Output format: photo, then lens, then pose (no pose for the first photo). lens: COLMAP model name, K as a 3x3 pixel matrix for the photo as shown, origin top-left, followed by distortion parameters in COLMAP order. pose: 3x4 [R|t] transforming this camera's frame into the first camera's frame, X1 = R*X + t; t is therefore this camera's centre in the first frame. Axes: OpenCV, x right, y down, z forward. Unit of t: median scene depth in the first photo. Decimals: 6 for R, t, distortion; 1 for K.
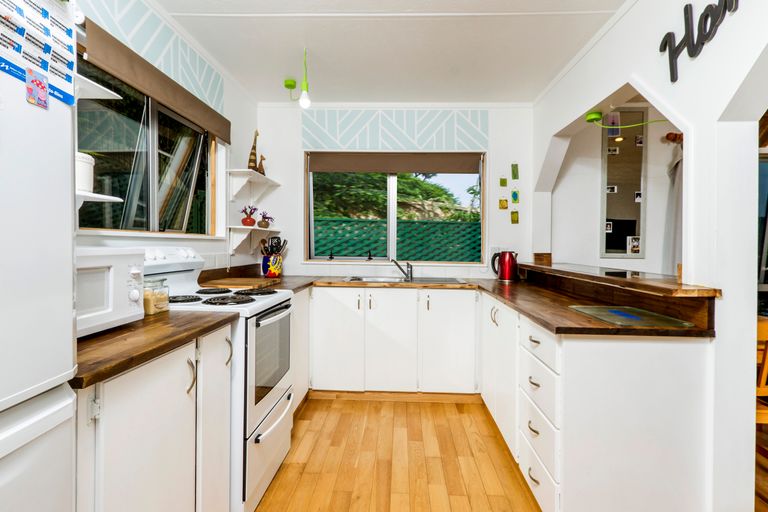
lens RADIAL K [[365.4, 0, 386.2], [0, 365.4, 250.1], [0, 0, 1]] dist [0.018473, 0.000455]
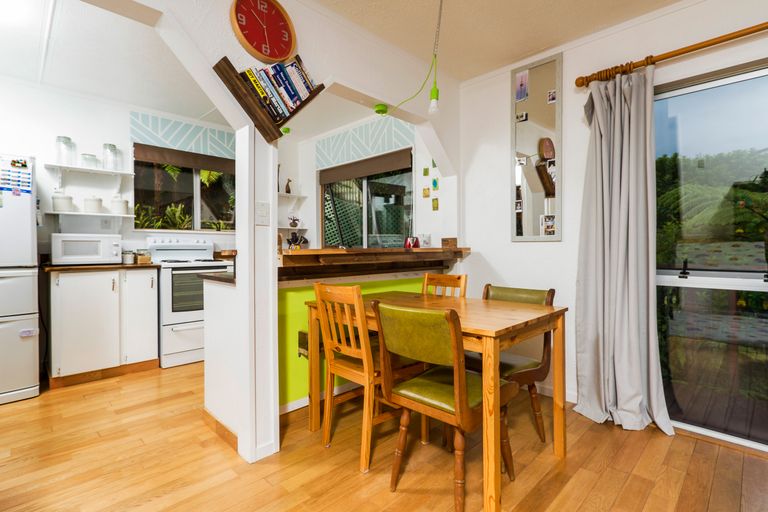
lens RADIAL K [[365.4, 0, 386.2], [0, 365.4, 250.1], [0, 0, 1]] dist [0.018473, 0.000455]
pose [[0.739878, -0.008280, -0.672690, 0.937661], [0.005467, 0.999965, -0.006295, 0.044451], [0.672719, 0.000980, 0.739898, 0.150495]]
